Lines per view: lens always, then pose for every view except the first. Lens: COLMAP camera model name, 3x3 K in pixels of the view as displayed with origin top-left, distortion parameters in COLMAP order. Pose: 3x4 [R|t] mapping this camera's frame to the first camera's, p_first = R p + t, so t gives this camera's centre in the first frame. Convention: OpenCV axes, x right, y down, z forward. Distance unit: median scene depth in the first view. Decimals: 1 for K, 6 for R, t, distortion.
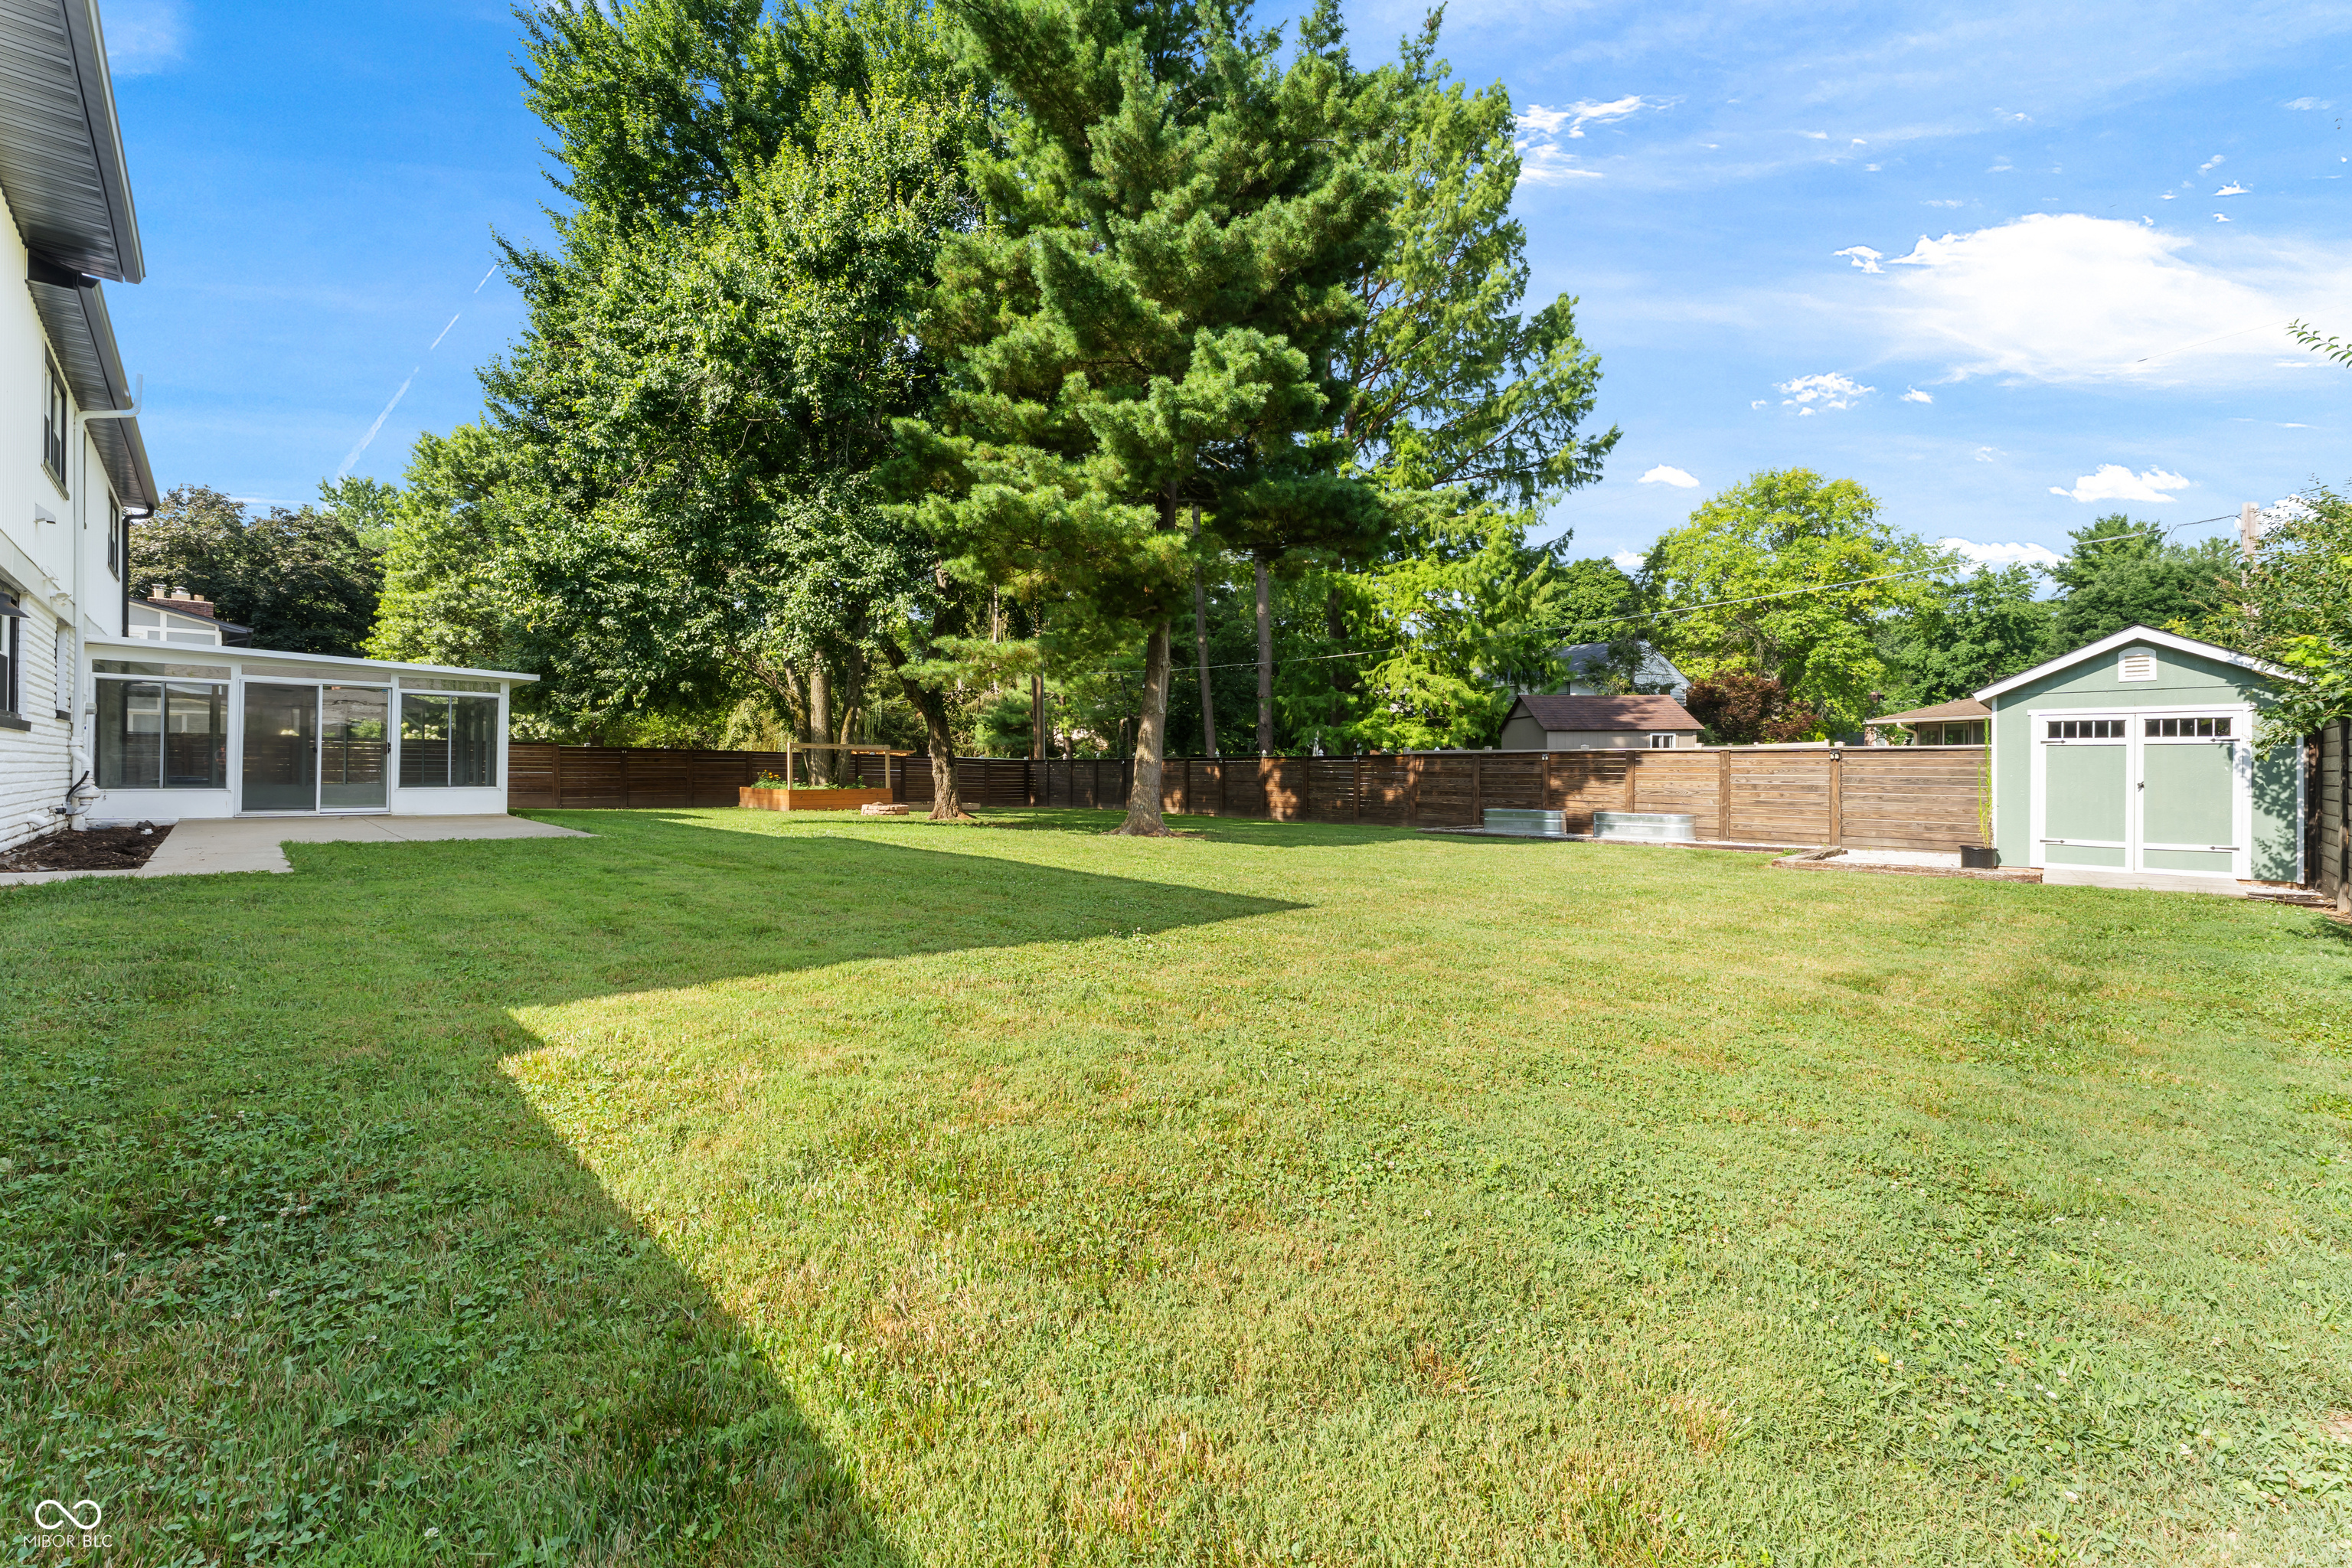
lens RADIAL K [[957.1, 0, 1157.8], [0, 957.1, 771.0], [0, 0, 1]] dist [0.002818, 0.001045]
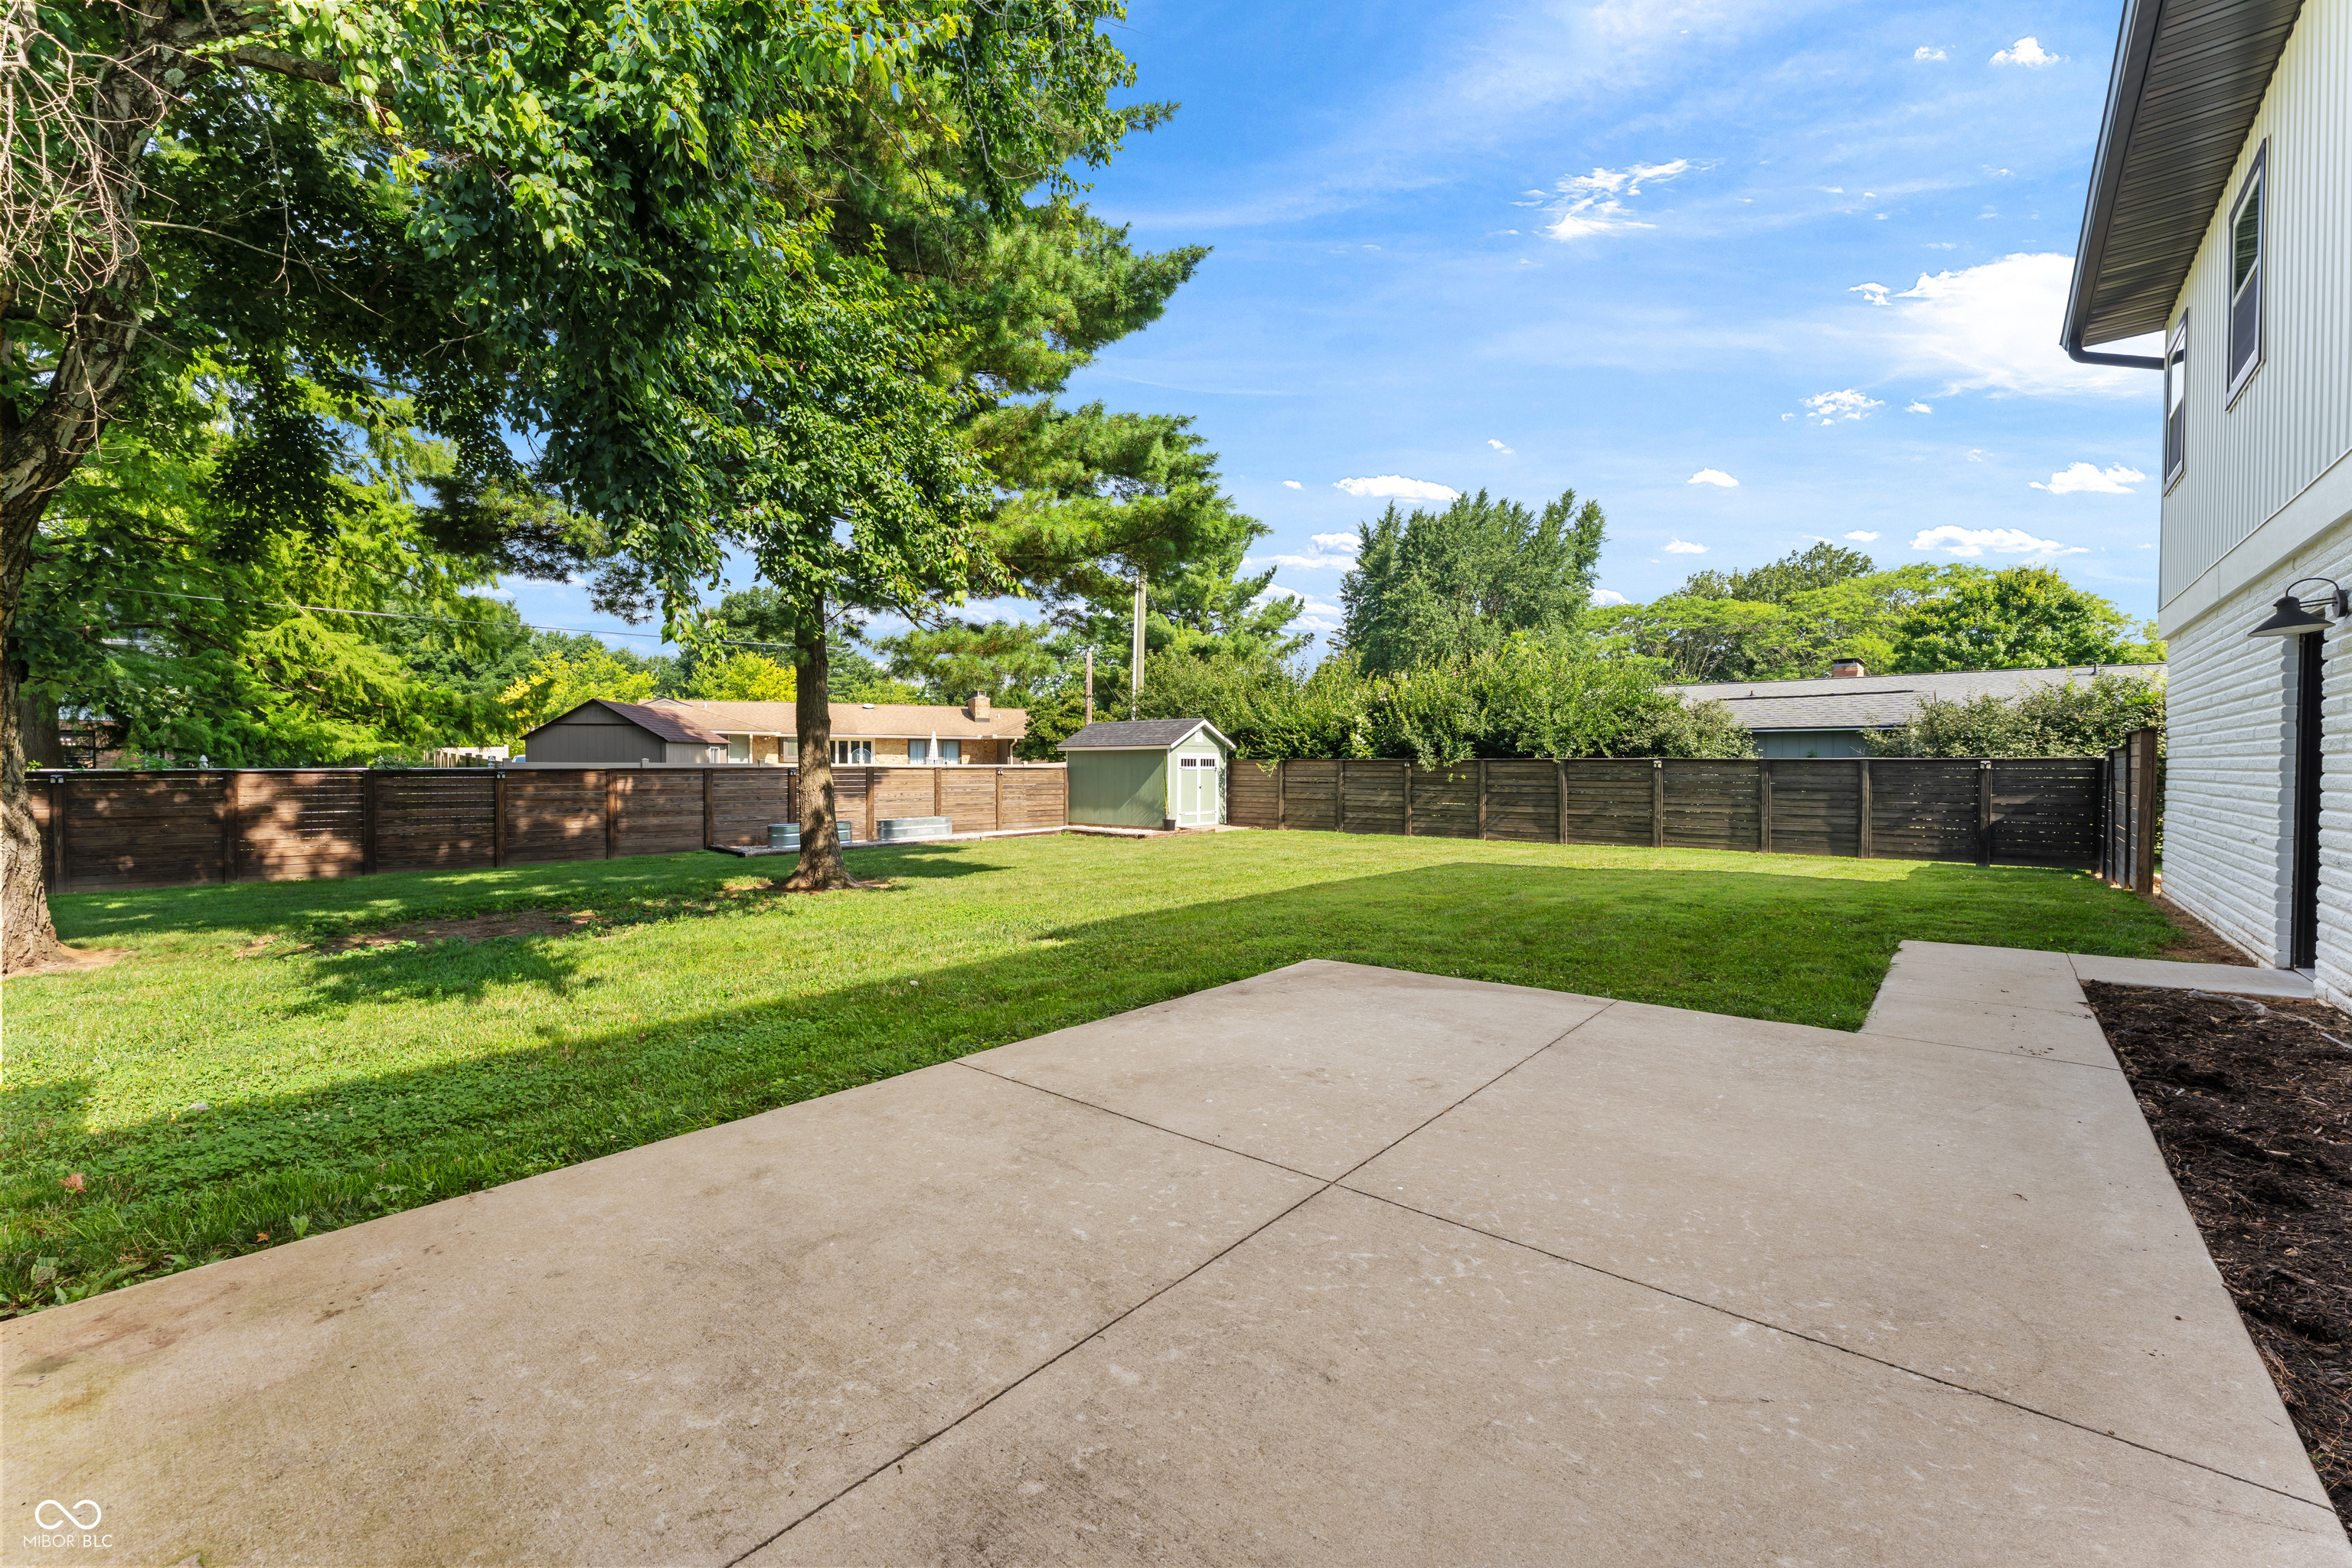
lens RADIAL K [[957.1, 0, 1169.4], [0, 957.1, 780.1], [0, 0, 1]] dist [0.002818, 0.001045]
pose [[-0.093965, -0.019926, 0.995376, -1.164984], [0.002875, 0.999790, 0.020285, -0.052795], [-0.995571, 0.004768, -0.093888, 1.338452]]
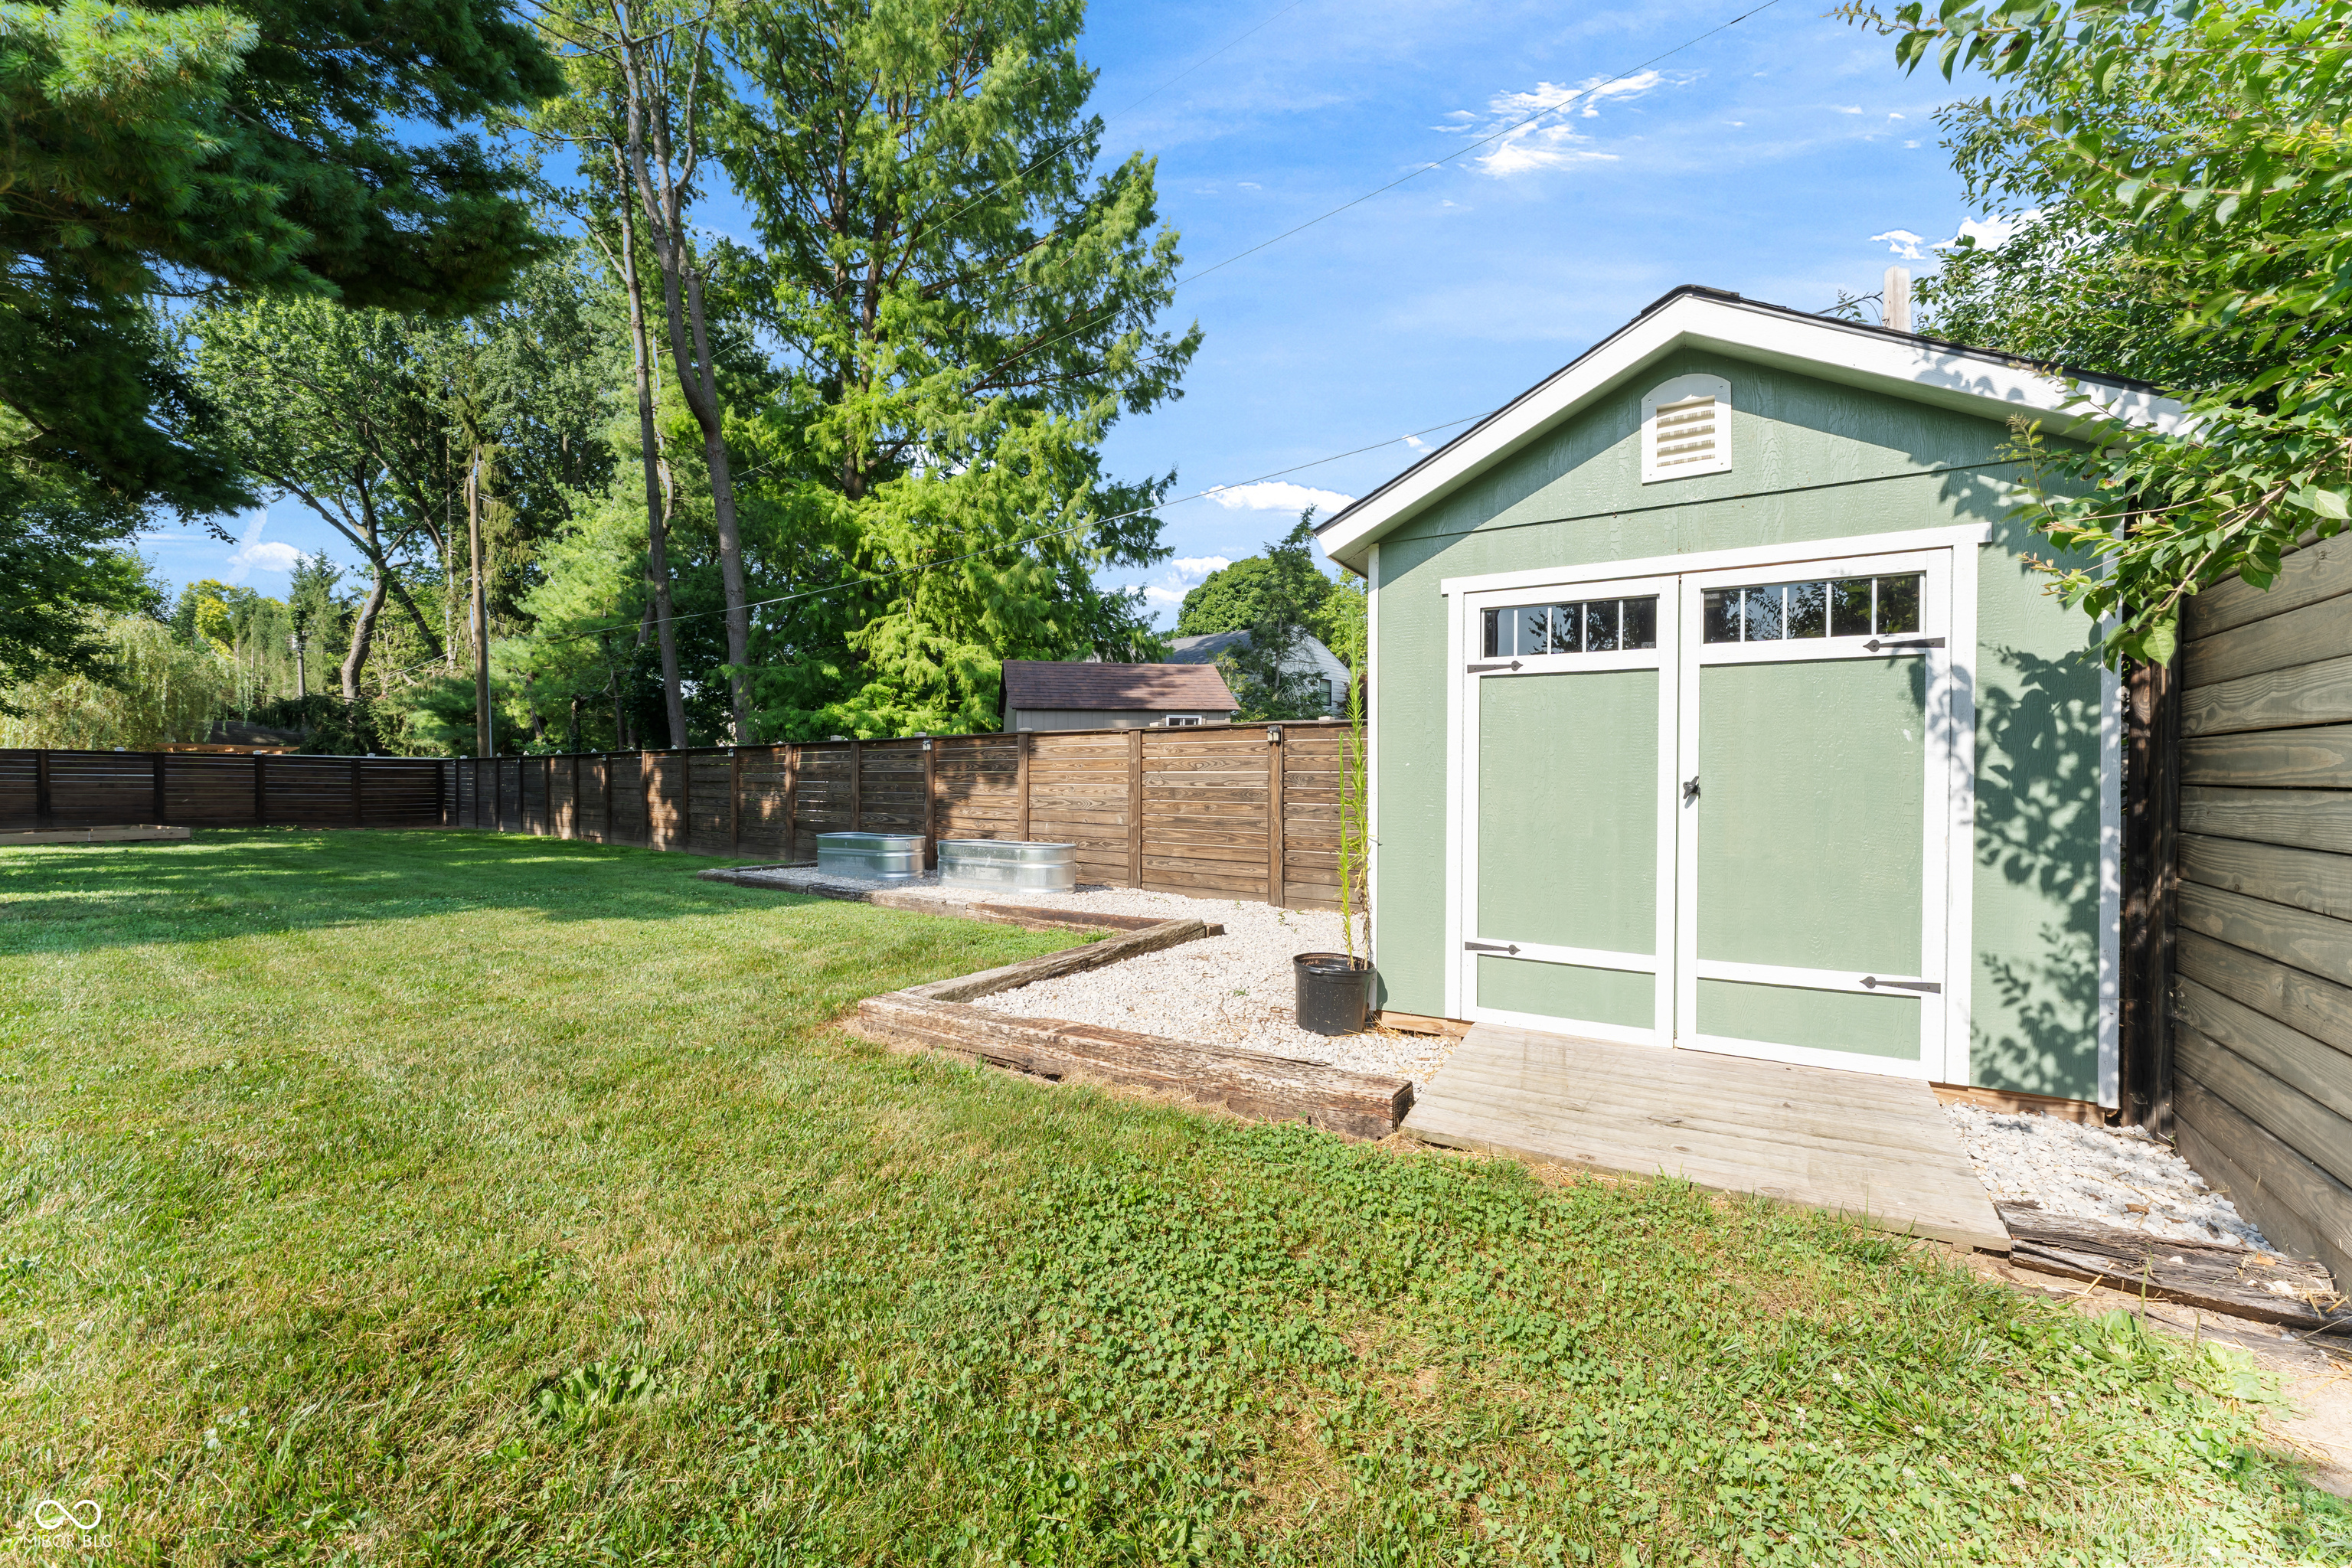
lens RADIAL K [[957.1, 0, 1162.0], [0, 957.1, 784.6], [0, 0, 1]] dist [0.002818, 0.001045]
pose [[0.971881, -0.005159, 0.235415, 0.747599], [0.003006, 0.999950, 0.009503, 0.009659], [-0.235452, -0.008528, 0.971848, 0.703124]]
